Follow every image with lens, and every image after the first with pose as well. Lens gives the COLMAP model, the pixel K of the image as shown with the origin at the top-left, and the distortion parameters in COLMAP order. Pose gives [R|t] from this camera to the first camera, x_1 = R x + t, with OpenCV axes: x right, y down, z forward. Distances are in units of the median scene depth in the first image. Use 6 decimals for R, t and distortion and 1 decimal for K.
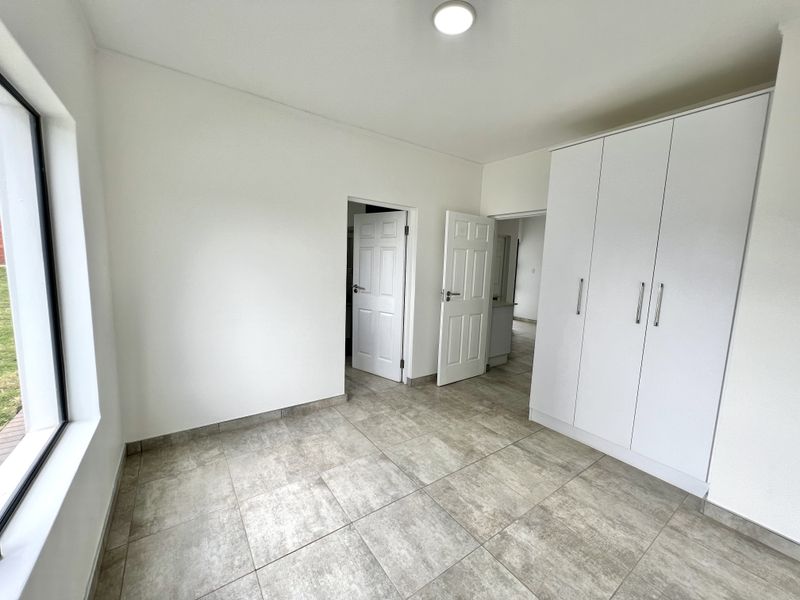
lens RADIAL K [[318.7, 0, 400.4], [0, 318.7, 300.1], [0, 0, 1]] dist [0.000010, 0.000084]
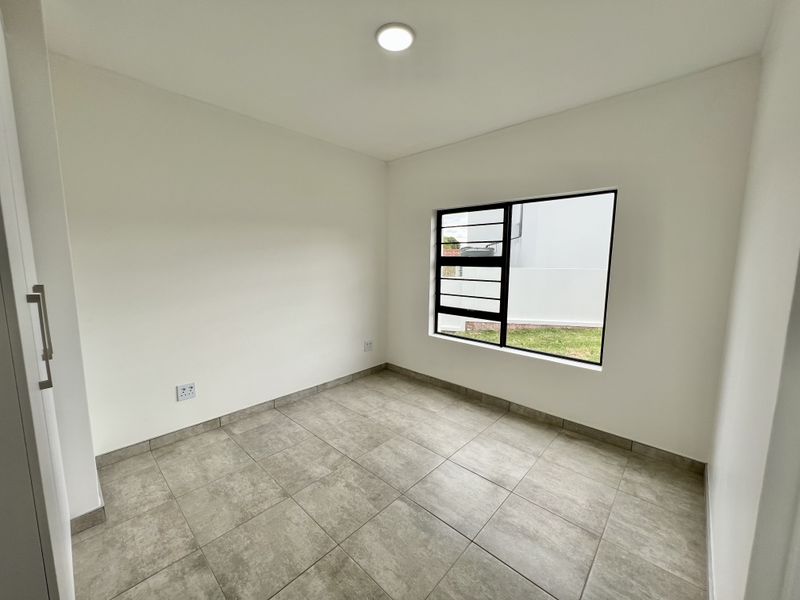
lens RADIAL K [[318.7, 0, 402.5], [0, 318.7, 303.4], [0, 0, 1]] dist [0.000010, 0.000084]
pose [[-0.976251, -0.012697, -0.216272, 0.297050], [-0.065544, 0.968807, 0.238991, -0.222218], [0.206492, 0.247491, -0.946631, 1.853785]]
